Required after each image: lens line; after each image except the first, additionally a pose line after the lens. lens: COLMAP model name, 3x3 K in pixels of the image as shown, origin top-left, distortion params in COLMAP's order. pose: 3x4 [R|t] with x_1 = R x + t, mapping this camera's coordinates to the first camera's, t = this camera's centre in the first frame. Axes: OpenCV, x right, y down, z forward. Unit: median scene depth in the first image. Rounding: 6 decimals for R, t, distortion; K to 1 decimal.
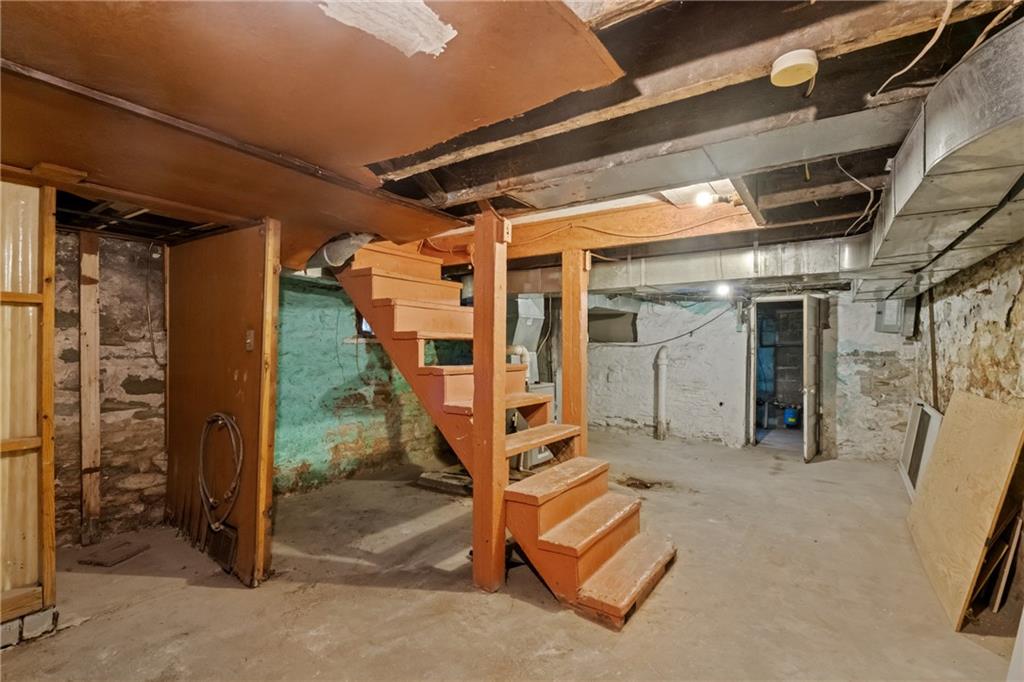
lens RADIAL K [[468.1, 0, 512.9], [0, 468.1, 344.1], [0, 0, 1]] dist [-0.010240, 0.003782]
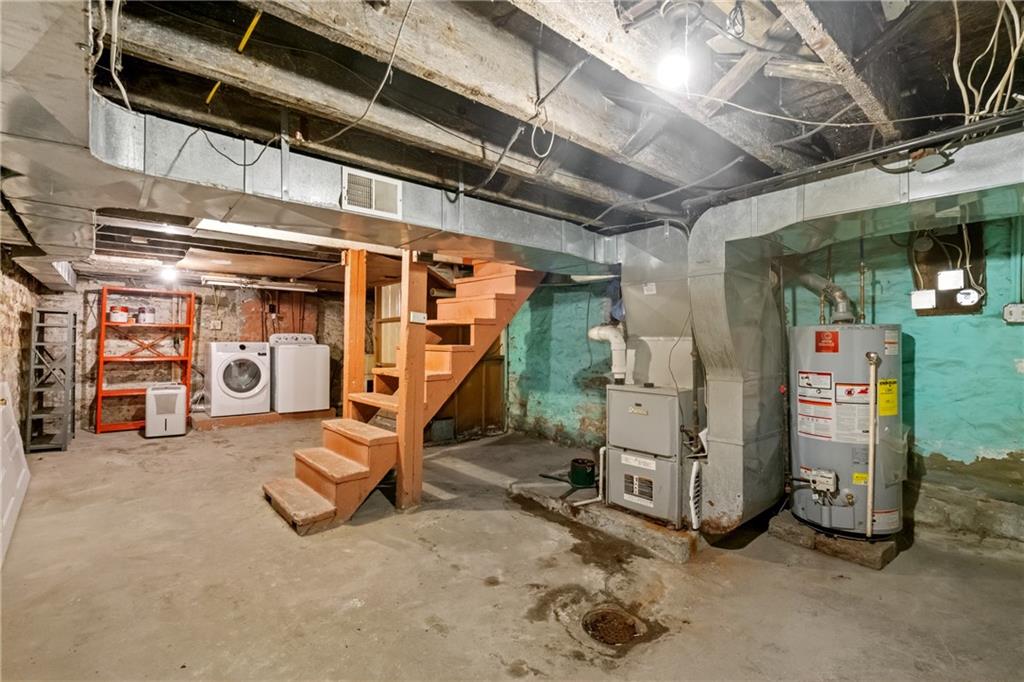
lens RADIAL K [[468.1, 0, 511.7], [0, 468.1, 339.8], [0, 0, 1]] dist [-0.010240, 0.003782]
pose [[-0.241264, -0.008410, -0.970423, 0.839557], [-0.002017, 0.999965, -0.008165, 0.031857], [0.970458, -0.000013, -0.241272, 1.159340]]
